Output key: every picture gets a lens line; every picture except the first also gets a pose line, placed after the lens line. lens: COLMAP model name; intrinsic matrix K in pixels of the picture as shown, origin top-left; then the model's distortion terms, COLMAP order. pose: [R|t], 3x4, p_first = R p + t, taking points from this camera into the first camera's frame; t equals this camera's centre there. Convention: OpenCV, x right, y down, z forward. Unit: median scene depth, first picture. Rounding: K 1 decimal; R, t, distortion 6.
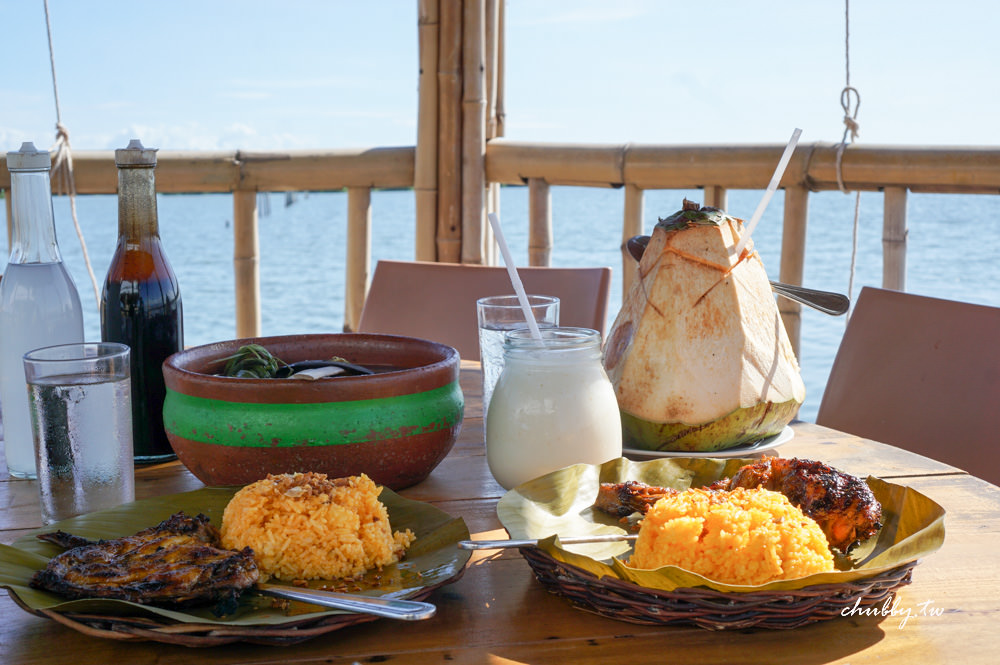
lens RADIAL K [[1661.6, 0, 498.9], [0, 1661.6, 332.0], [0, 0, 1]] dist [0.052281, 0.000000]
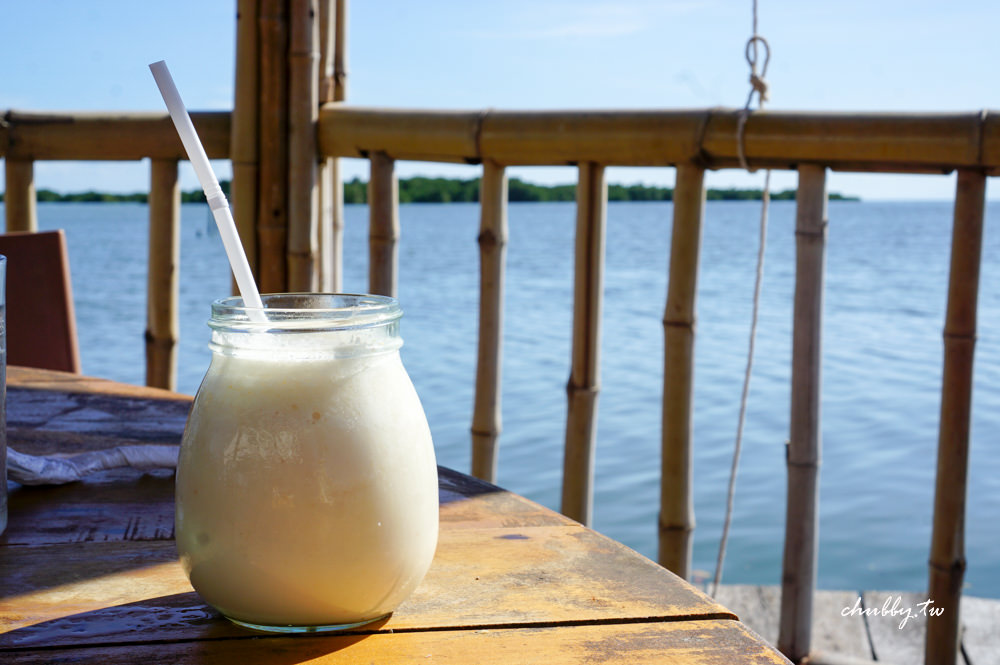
lens RADIAL K [[1661.6, 0, 499.1], [0, 1661.6, 332.1], [0, 0, 1]] dist [0.052281, 0.000000]
pose [[0.999791, 0.020349, 0.001756, 0.084857], [-0.020326, 0.999717, -0.012375, 0.003404], [-0.002007, 0.012337, 0.999922, 0.206216]]
